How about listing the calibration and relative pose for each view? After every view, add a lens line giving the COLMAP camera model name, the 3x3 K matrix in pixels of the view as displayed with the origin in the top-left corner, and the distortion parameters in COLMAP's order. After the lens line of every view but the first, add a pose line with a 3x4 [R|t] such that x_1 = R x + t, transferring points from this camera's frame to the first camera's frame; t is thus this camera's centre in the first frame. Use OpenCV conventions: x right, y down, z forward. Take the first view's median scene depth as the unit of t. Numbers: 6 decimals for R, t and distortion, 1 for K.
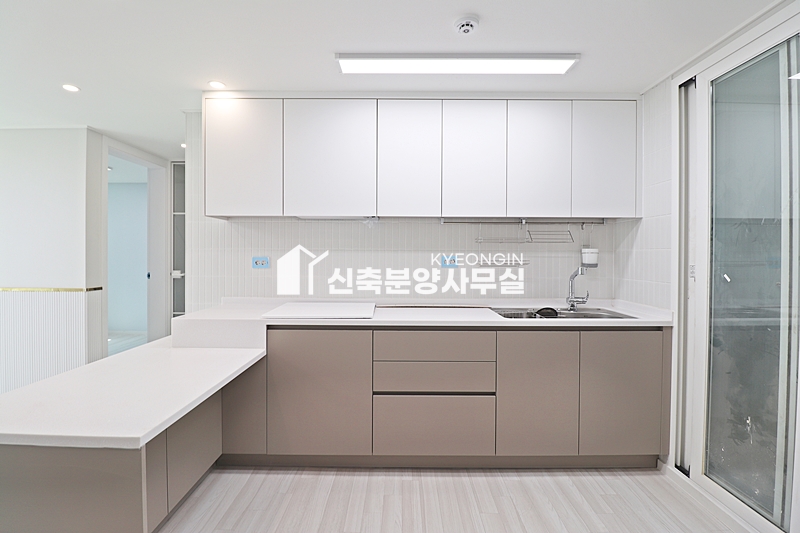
lens RADIAL K [[370.0, 0, 407.6], [0, 370.0, 259.0], [0, 0, 1]] dist [-0.000919, -0.013311]
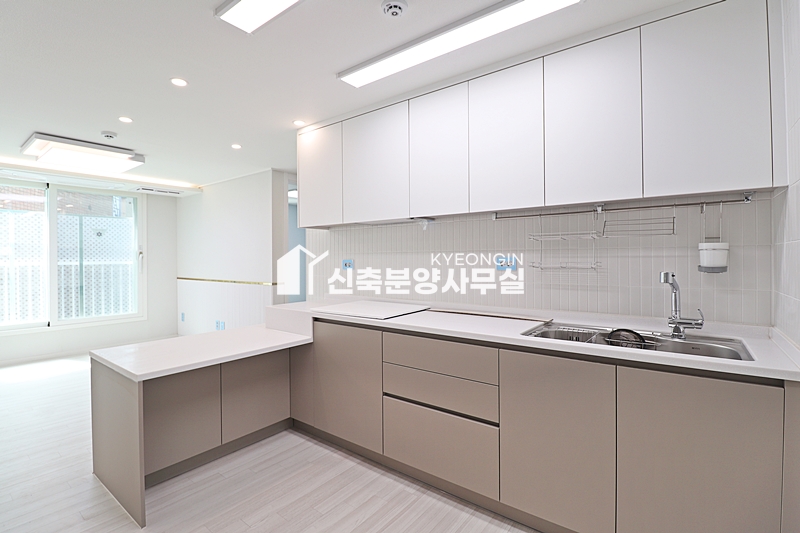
lens RADIAL K [[378.1, 0, 401.8], [0, 378.1, 259.0], [0, 0, 1]] dist [-0.001354, -0.014163]
pose [[0.792608, -0.008762, -0.609669, 0.571992], [0.004244, 0.999952, -0.008853, 0.004266], [0.609717, 0.004429, 0.792607, 0.207244]]
